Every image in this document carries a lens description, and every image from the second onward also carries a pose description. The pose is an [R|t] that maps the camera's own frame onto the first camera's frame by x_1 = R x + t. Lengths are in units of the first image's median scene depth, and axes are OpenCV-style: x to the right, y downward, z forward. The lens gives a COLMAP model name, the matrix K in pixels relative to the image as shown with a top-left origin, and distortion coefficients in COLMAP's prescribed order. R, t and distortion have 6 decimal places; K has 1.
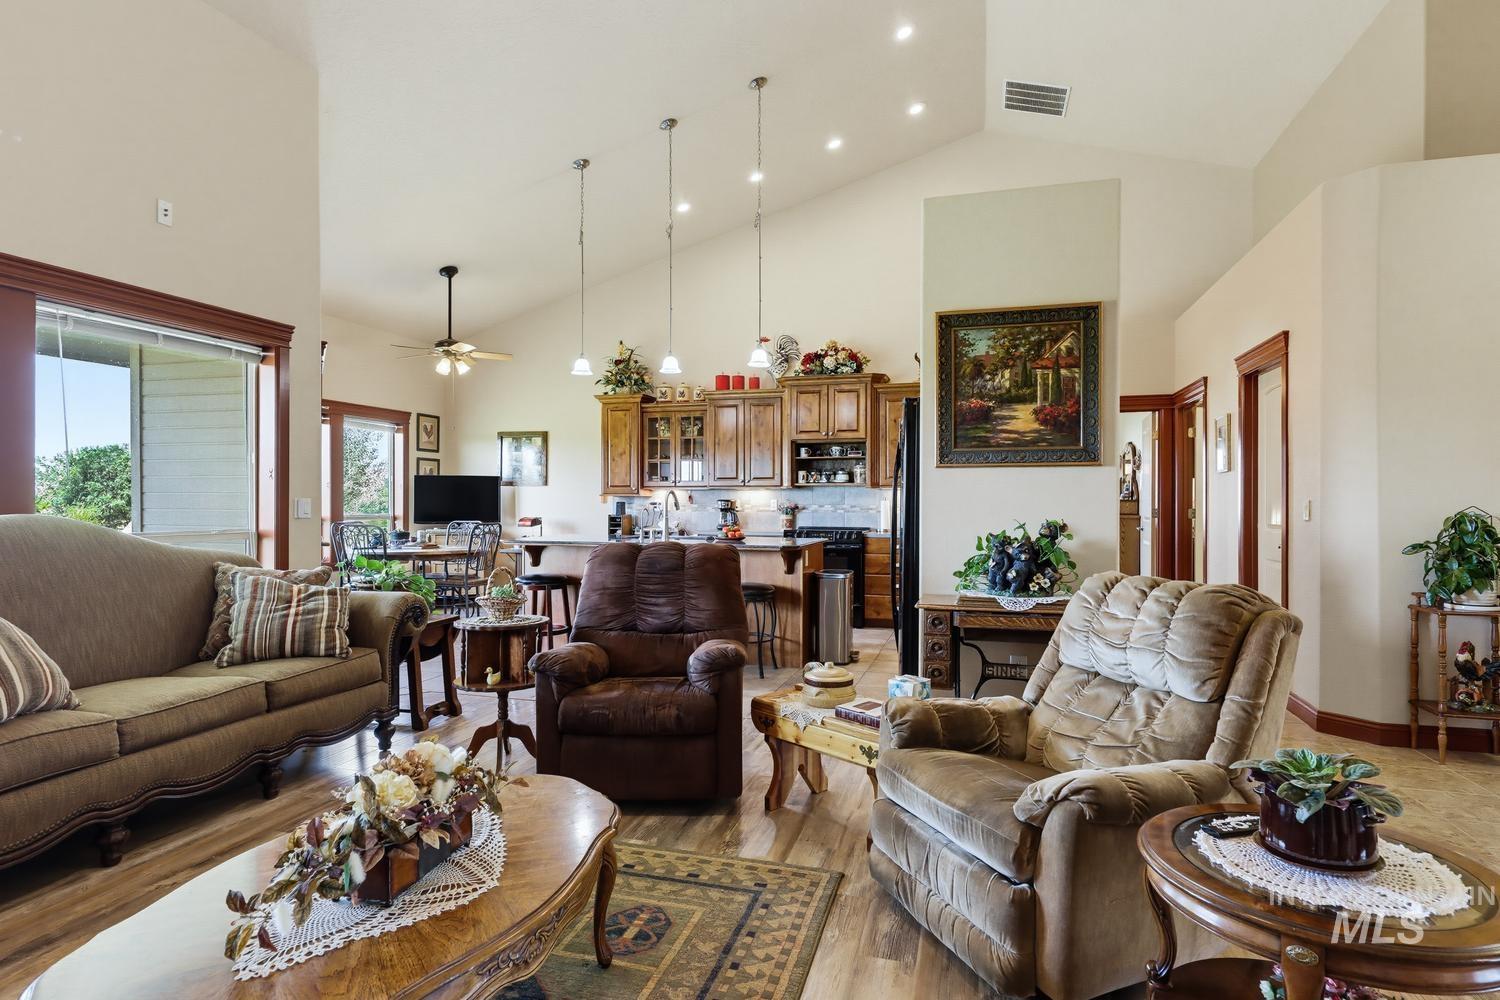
lens RADIAL K [[802.1, 0, 751.5], [0, 802.1, 505.2], [0, 0, 1]] dist [0.004647, 0.000445]
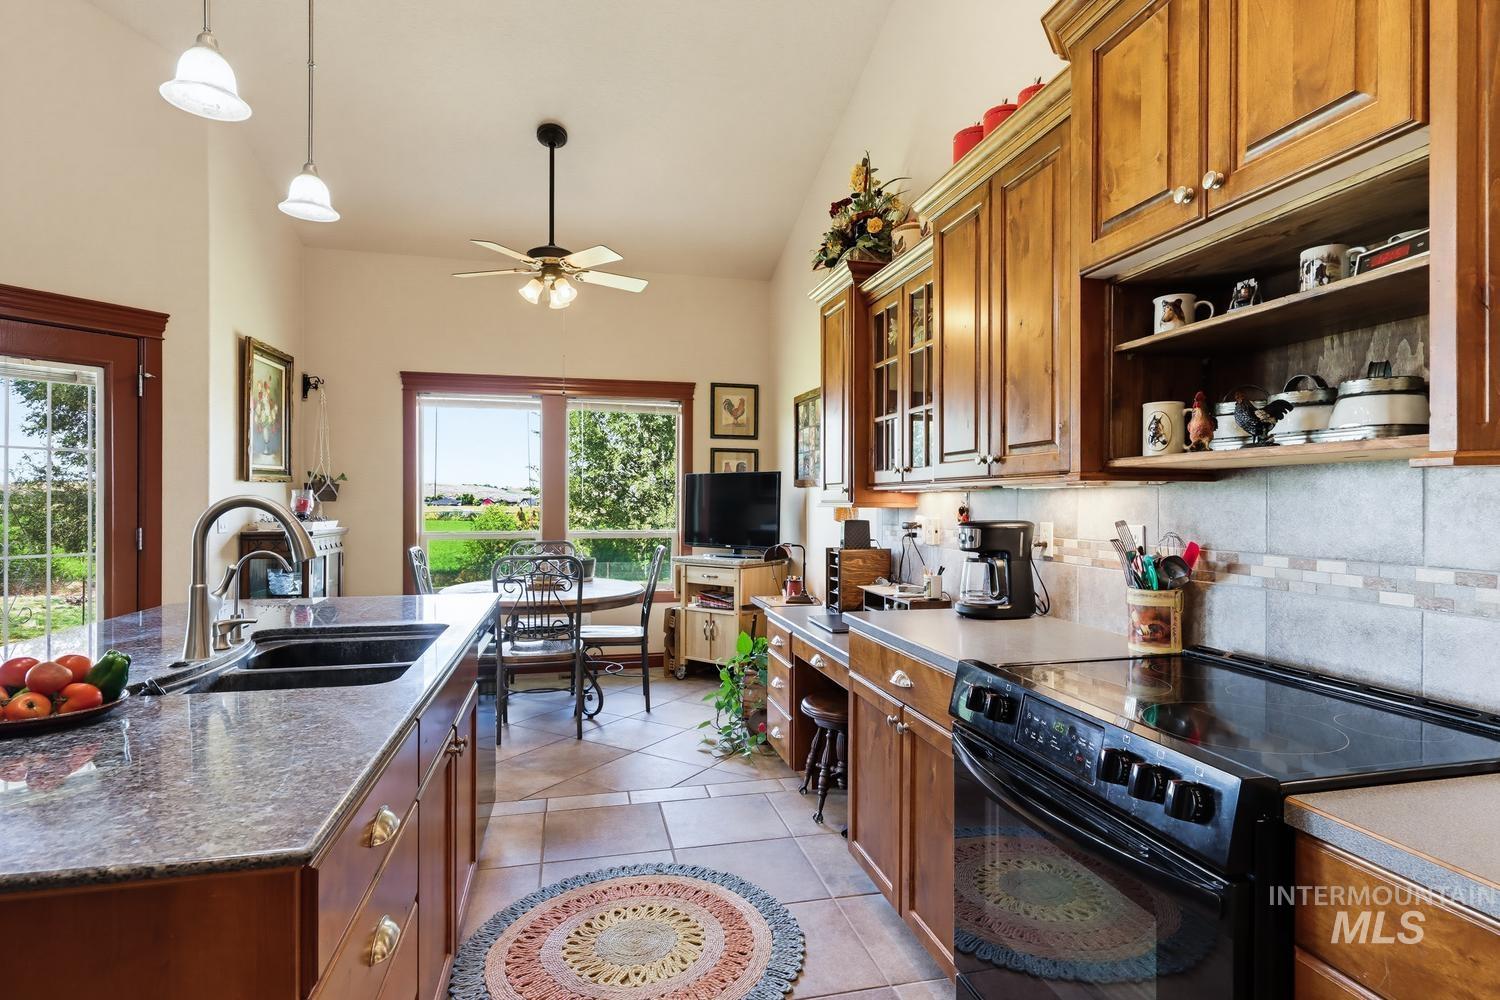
lens RADIAL K [[772.2, 0, 752.9], [0, 772.2, 498.2], [0, 0, 1]] dist [0.002924, -0.000231]
pose [[0.491475, -0.003700, -0.870884, 0.208990], [-0.006263, 0.999950, -0.007782, -0.014276], [0.870869, 0.009279, 0.491428, 0.850673]]
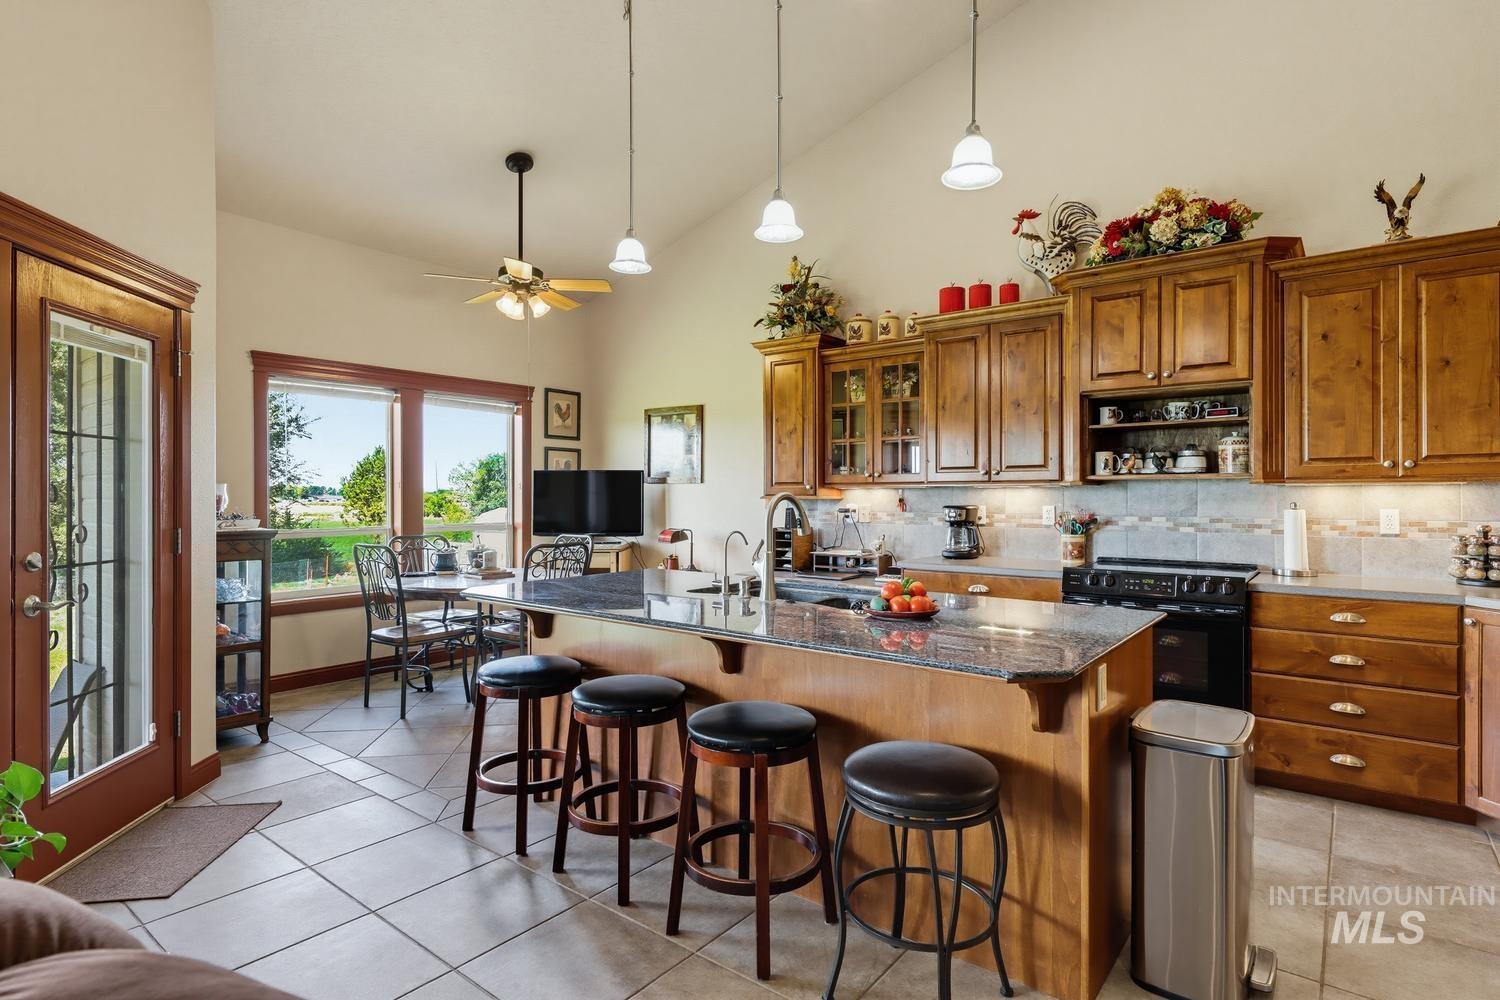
lens RADIAL K [[772.2, 0, 752.9], [0, 772.2, 498.2], [0, 0, 1]] dist [0.002924, -0.000231]
pose [[0.929106, -0.000356, -0.369814, 0.039503], [0.000031, 1.000000, -0.000886, -0.012801], [0.369815, 0.000812, 0.929105, 0.479083]]
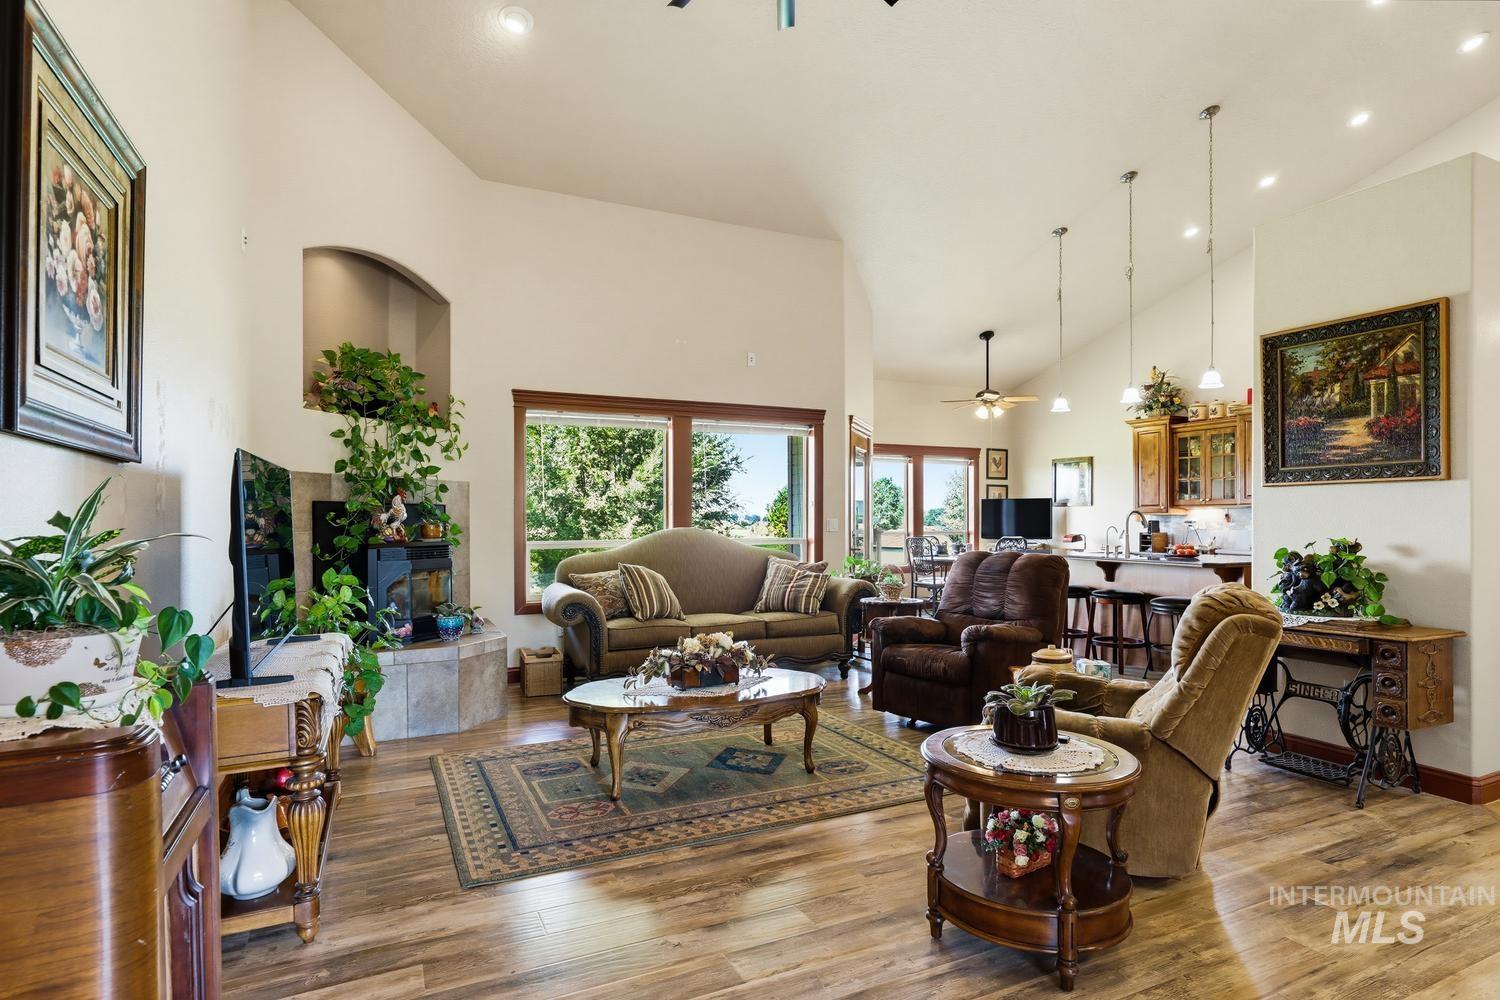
lens RADIAL K [[789.1, 0, 754.9], [0, 789.1, 519.1], [0, 0, 1]] dist [0.004554, -0.001432]
pose [[0.668354, -0.003002, -0.743837, 0.292710], [-0.001245, 0.999986, -0.005154, 0.000170], [0.743842, 0.004371, 0.668341, -0.083168]]
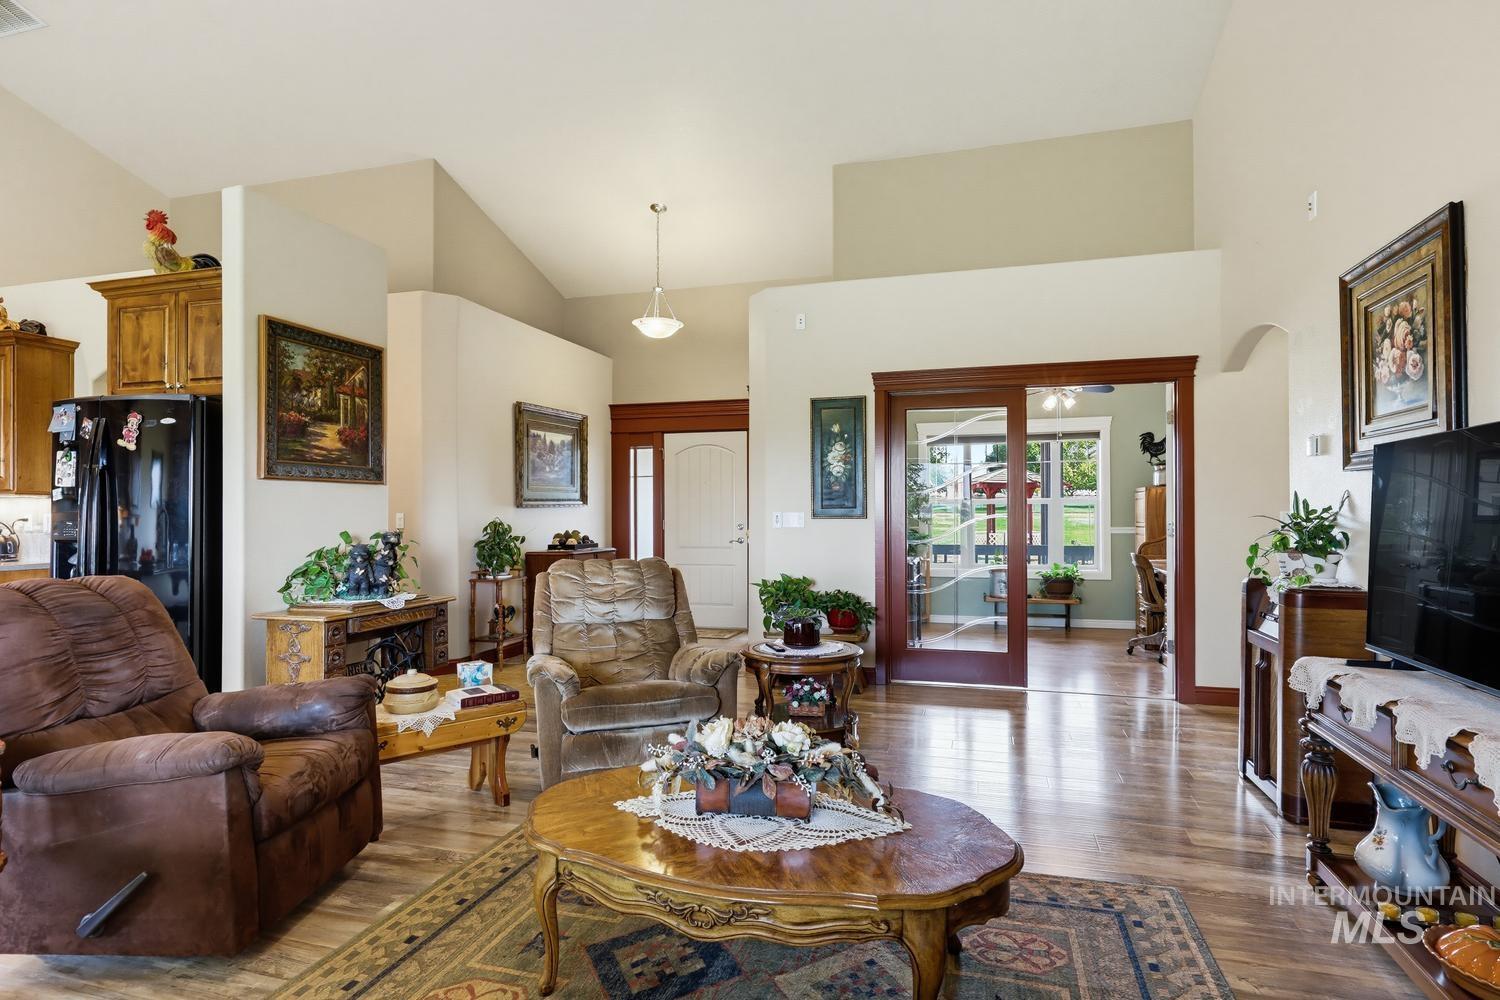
lens RADIAL K [[769.6, 0, 758.7], [0, 769.6, 509.5], [0, 0, 1]] dist [-0.000030, -0.000053]
pose [[-0.001751, 0.005096, 0.999985, -0.362456], [0.007767, 0.999957, -0.005082, -0.000651], [-0.999968, 0.007758, -0.001791, 0.223494]]
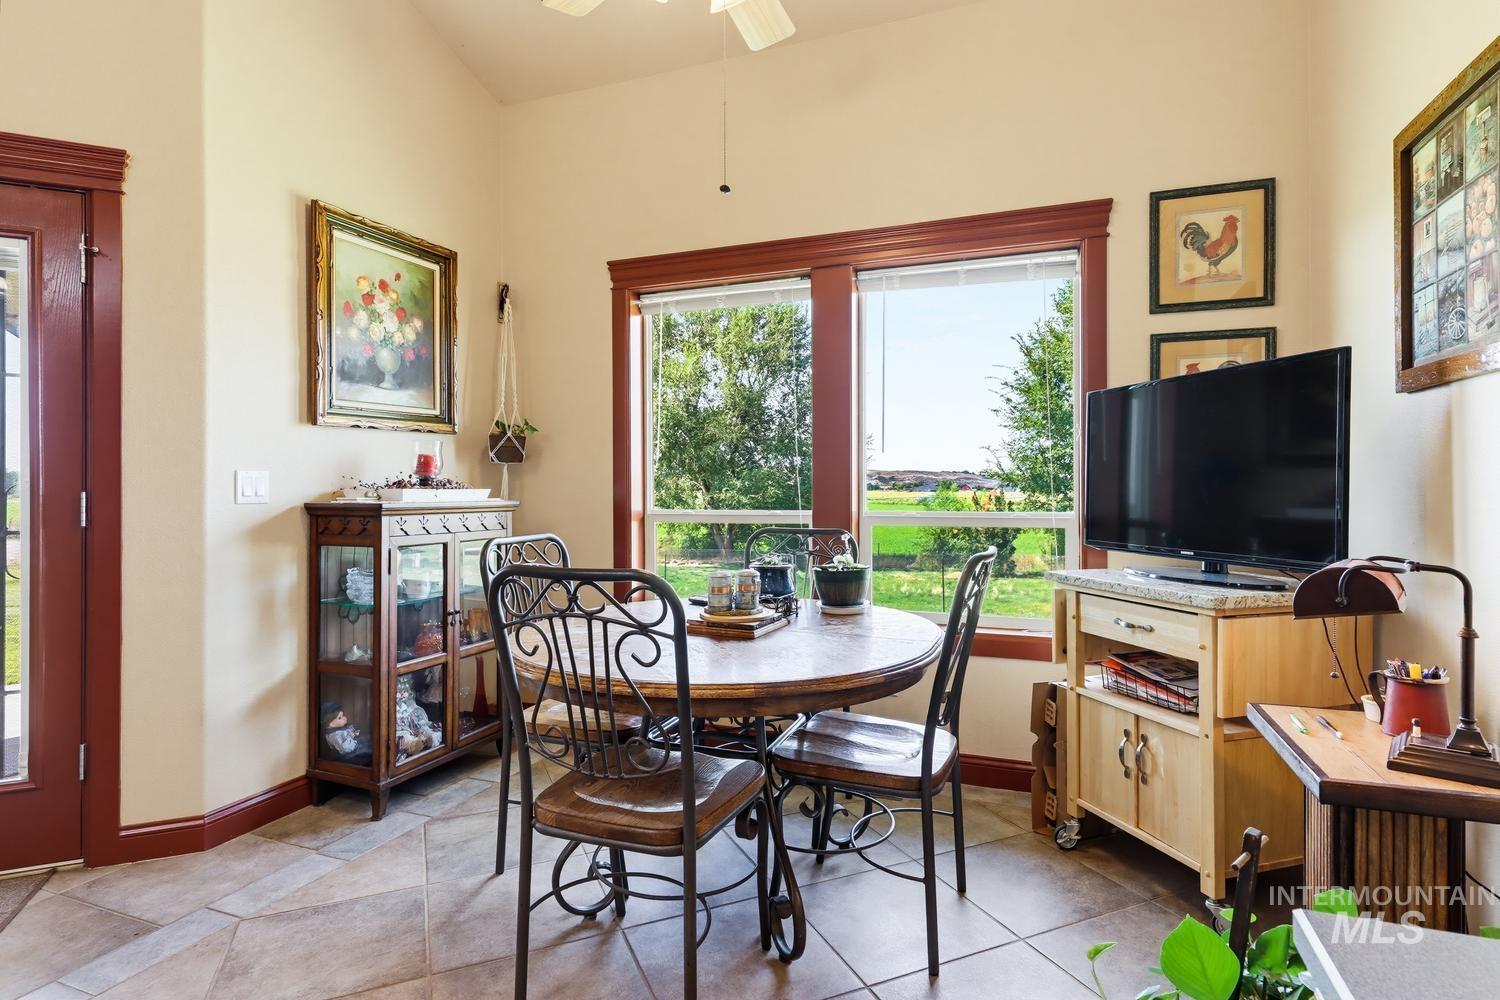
lens RADIAL K [[766.3, 0, 759.7], [0, 766.3, 484.5], [0, 0, 1]] dist [-0.000420, -0.000276]
pose [[-0.081499, -0.005225, -0.996660, -0.127627], [-0.002939, 0.999983, -0.005003, 0.000843], [0.996669, 0.002521, -0.081513, 1.047767]]
